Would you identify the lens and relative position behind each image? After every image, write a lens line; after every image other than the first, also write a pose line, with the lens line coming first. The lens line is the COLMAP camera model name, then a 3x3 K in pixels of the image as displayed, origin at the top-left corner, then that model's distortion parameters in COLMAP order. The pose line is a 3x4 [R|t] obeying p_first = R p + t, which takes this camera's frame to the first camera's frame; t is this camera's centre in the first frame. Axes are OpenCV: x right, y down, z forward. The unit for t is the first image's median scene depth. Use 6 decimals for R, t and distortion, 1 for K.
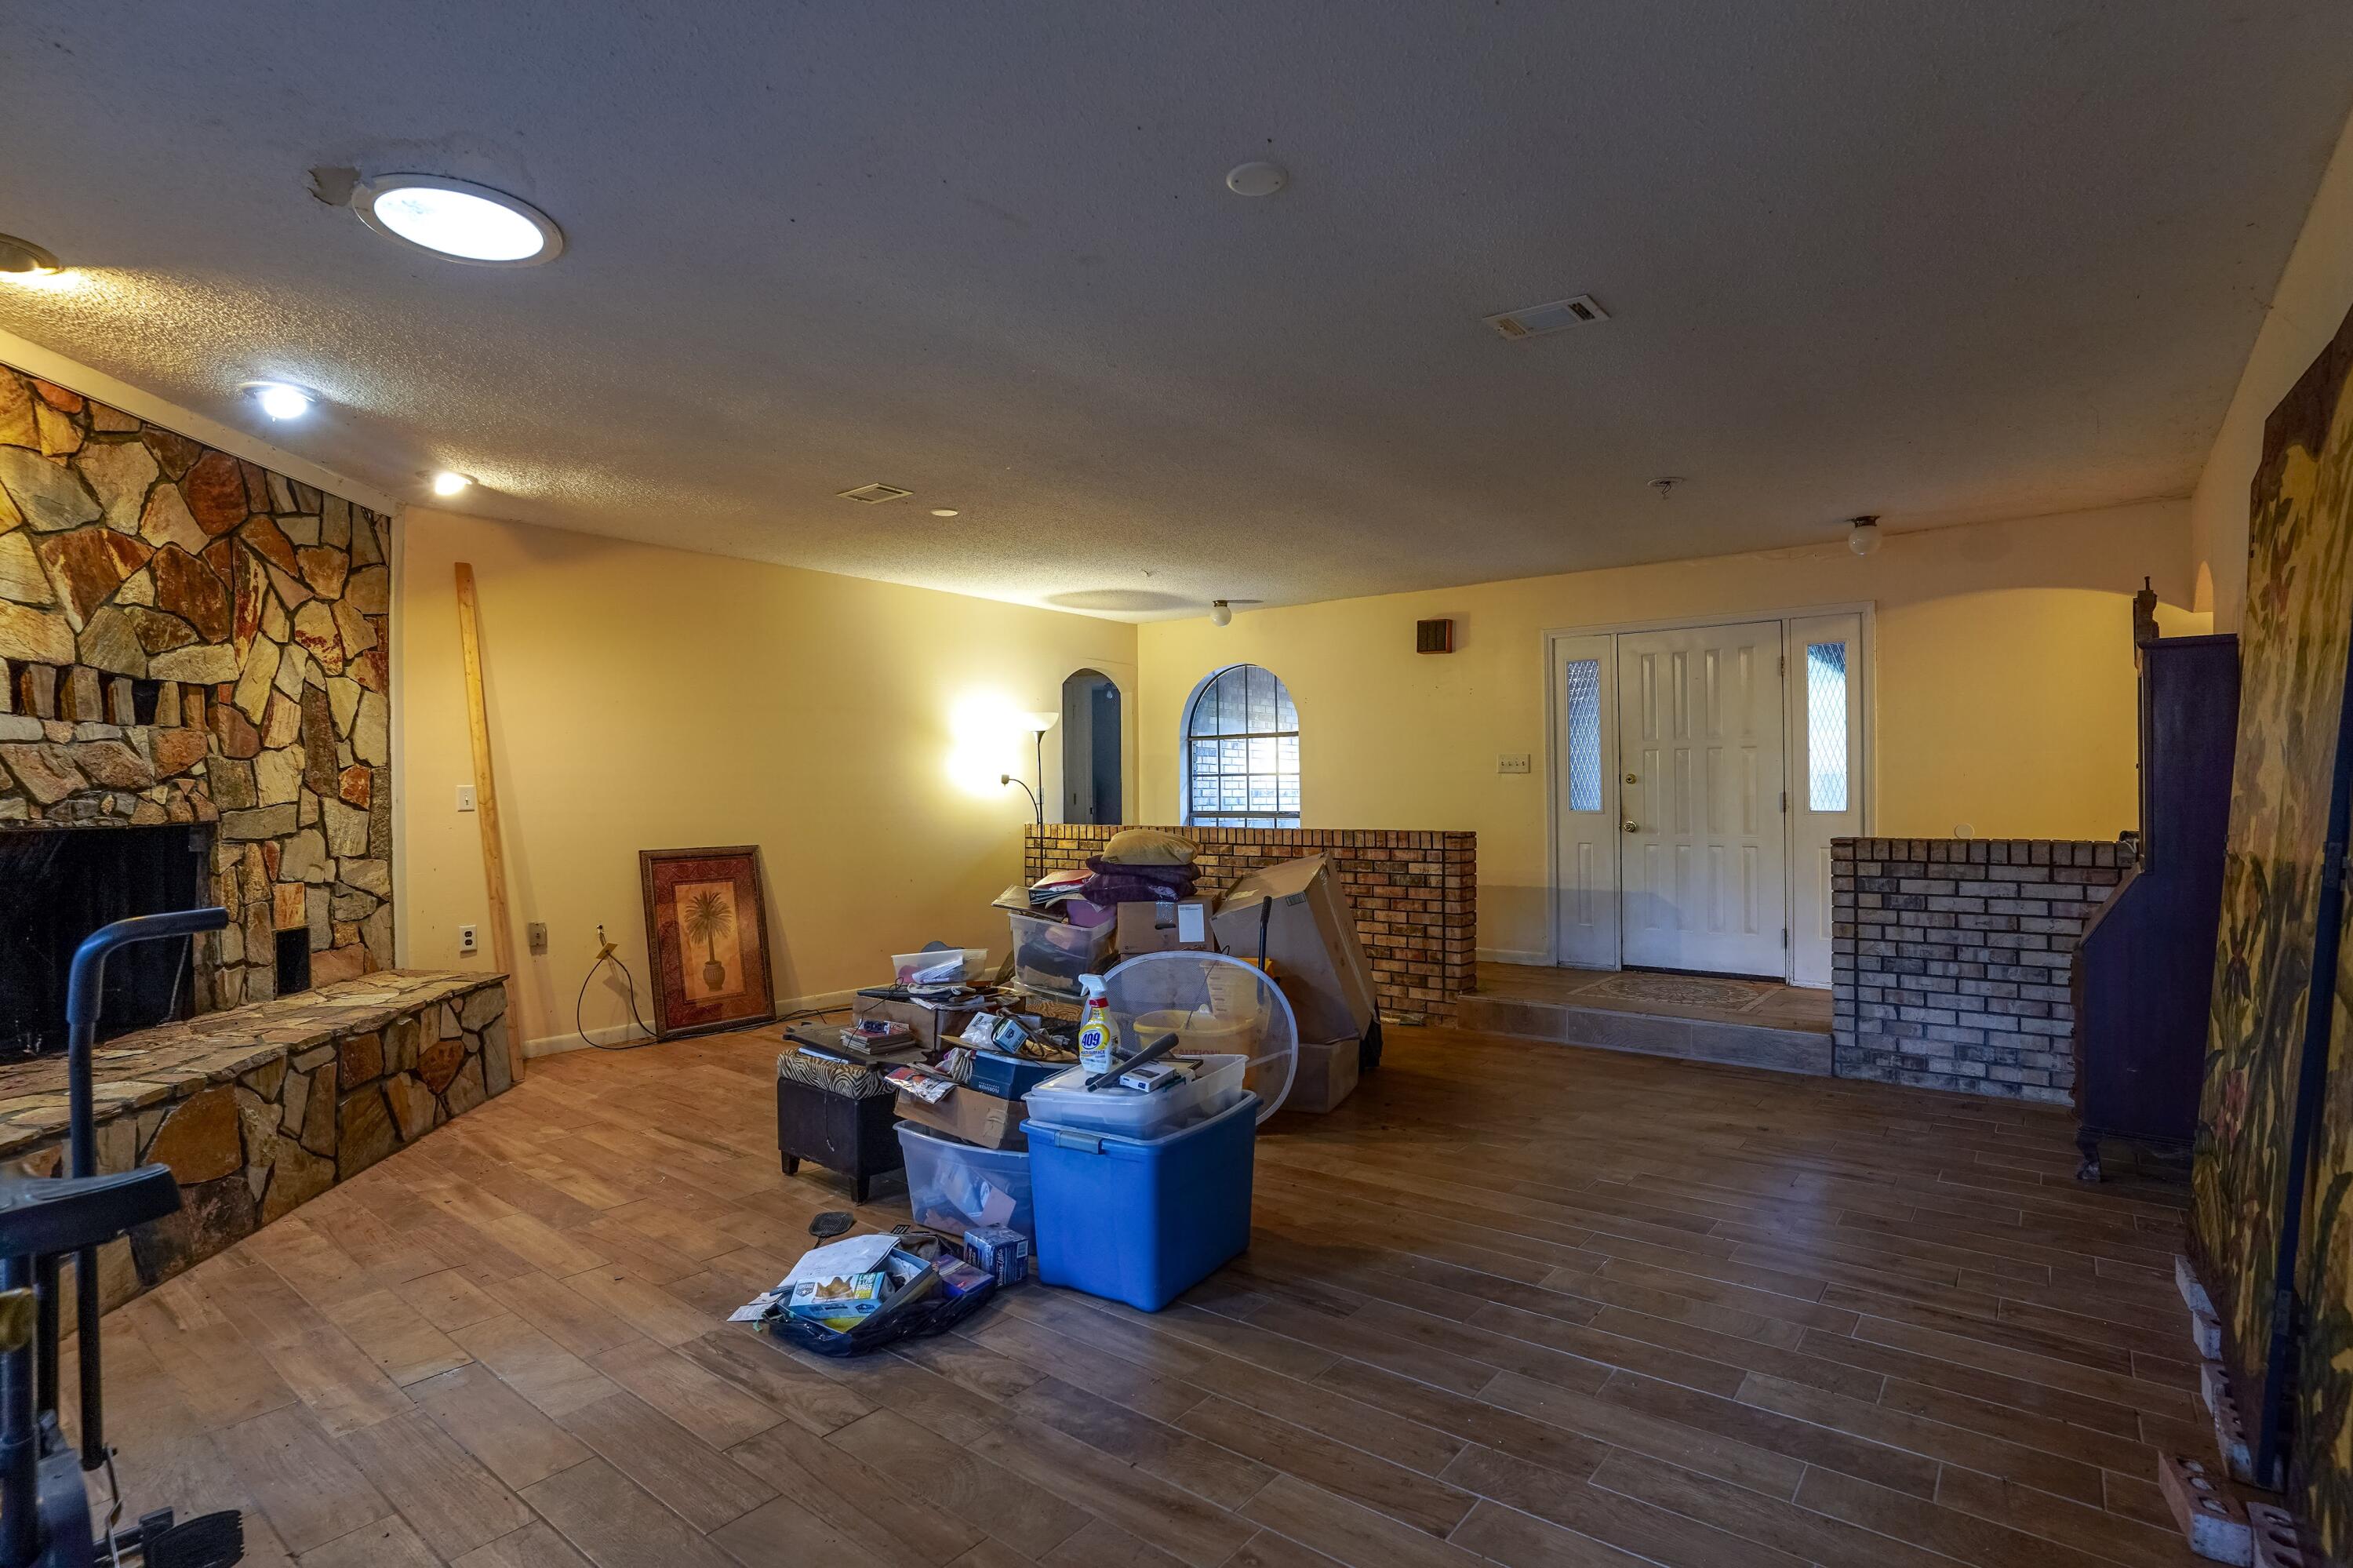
lens RADIAL K [[1170.3, 0, 1172.5], [0, 1170.3, 772.3], [0, 0, 1]] dist [-0.059700, 0.023040]
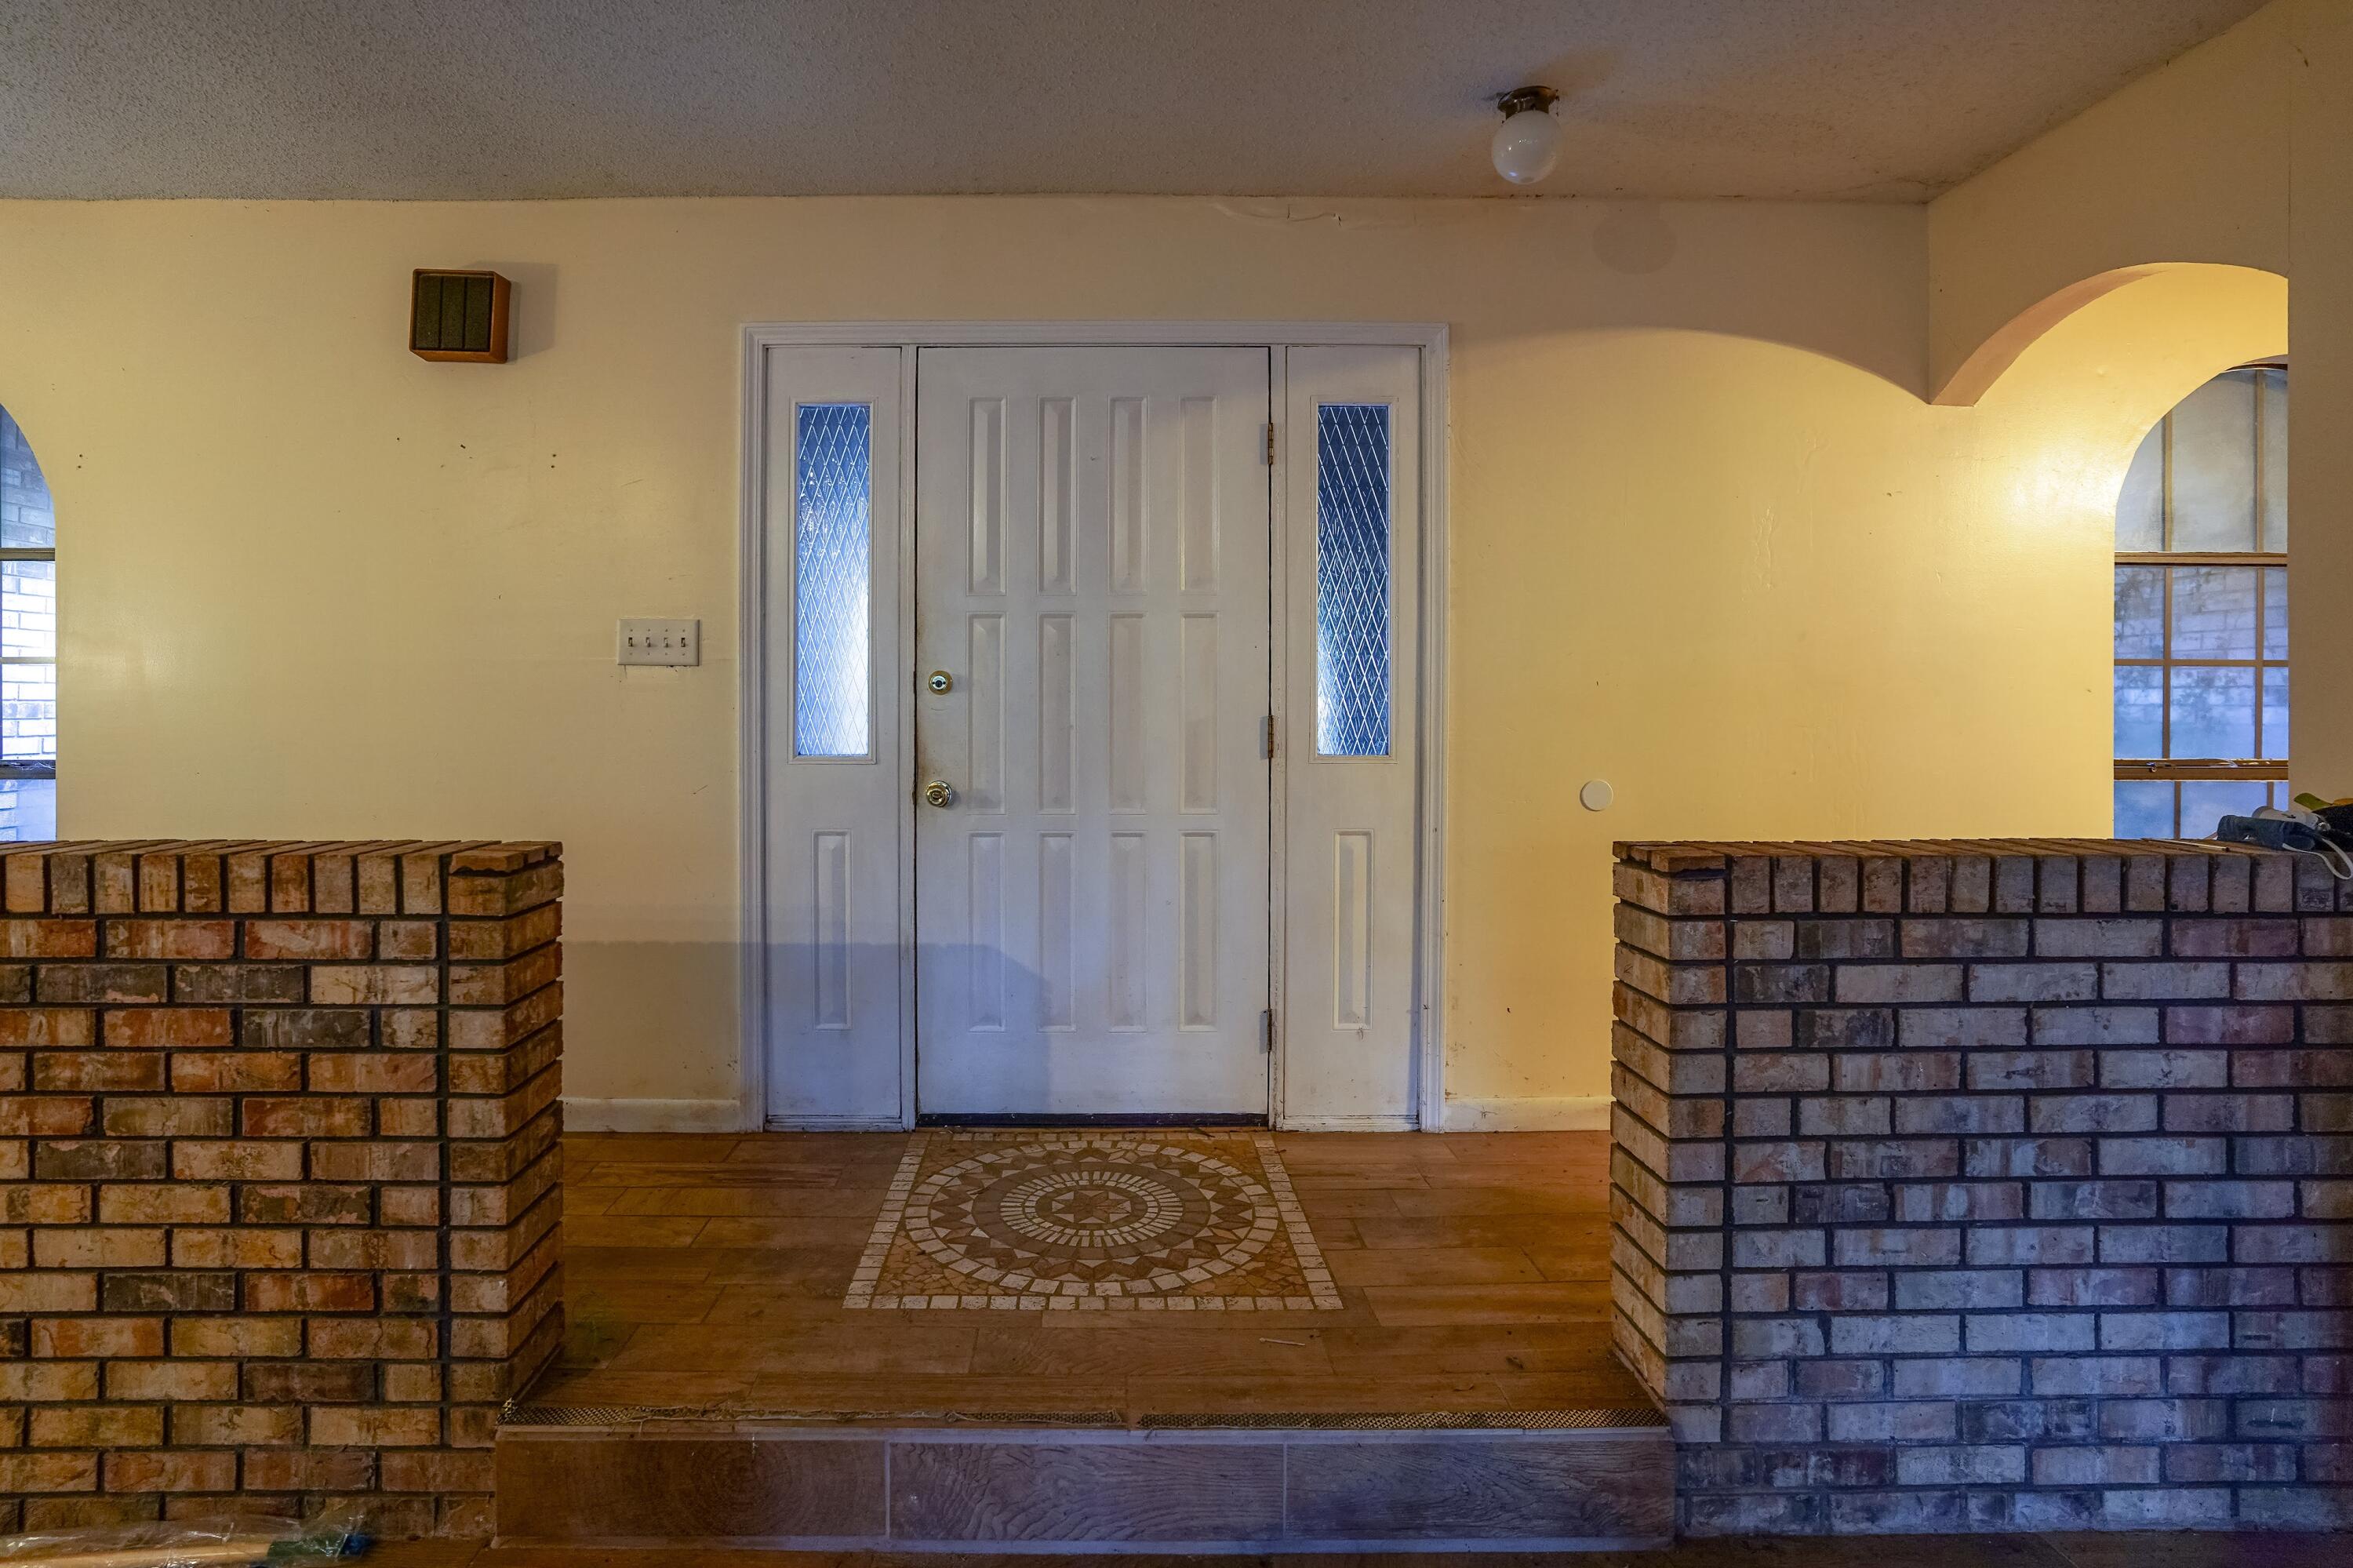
lens RADIAL K [[1170.3, 0, 1080.1], [0, 1170.3, 692.8], [0, 0, 1]] dist [-0.059700, 0.023040]
pose [[0.776237, 0.014361, 0.630277, 0.219707], [-0.017362, 0.999848, -0.001399, 0.012209], [-0.630202, -0.009857, 0.776369, 0.857498]]
